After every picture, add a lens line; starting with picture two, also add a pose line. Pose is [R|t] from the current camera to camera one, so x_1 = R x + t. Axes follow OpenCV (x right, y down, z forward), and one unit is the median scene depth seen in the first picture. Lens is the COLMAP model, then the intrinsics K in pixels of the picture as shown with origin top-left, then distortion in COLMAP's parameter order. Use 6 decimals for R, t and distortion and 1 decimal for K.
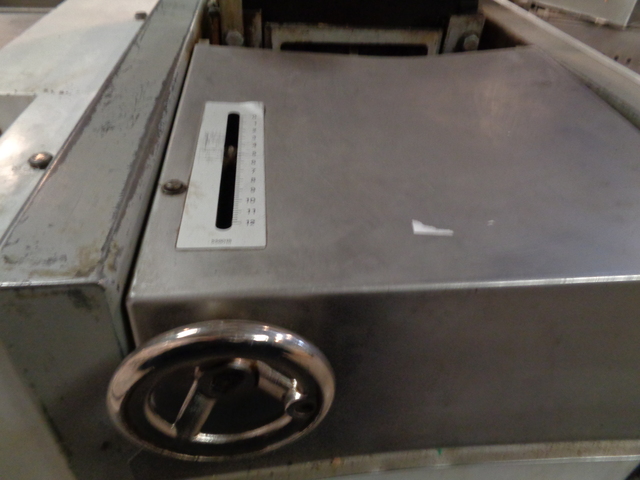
lens RADIAL K [[469.2, 0, 320.0], [0, 469.2, 240.0], [0, 0, 1]] dist [0.004243, 0.004290]
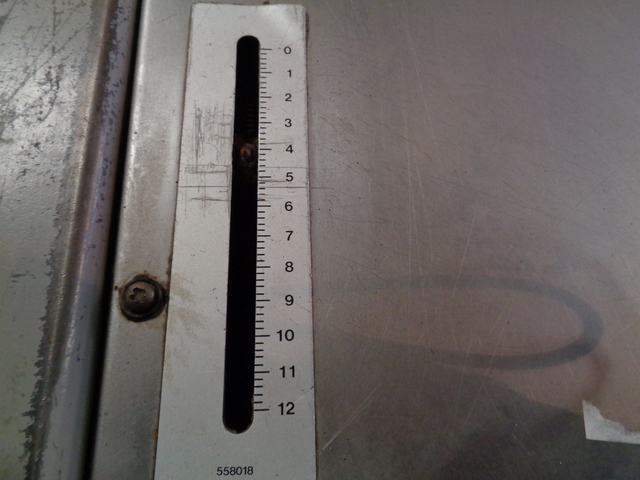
lens RADIAL K [[469.2, 0, 320.0], [0, 469.2, 240.0], [0, 0, 1]] dist [0.004243, 0.004290]
pose [[0.997590, 0.064330, -0.026010, -0.098770], [-0.042894, 0.866354, 0.497585, -0.438713], [0.054544, -0.495270, 0.867025, 0.573861]]
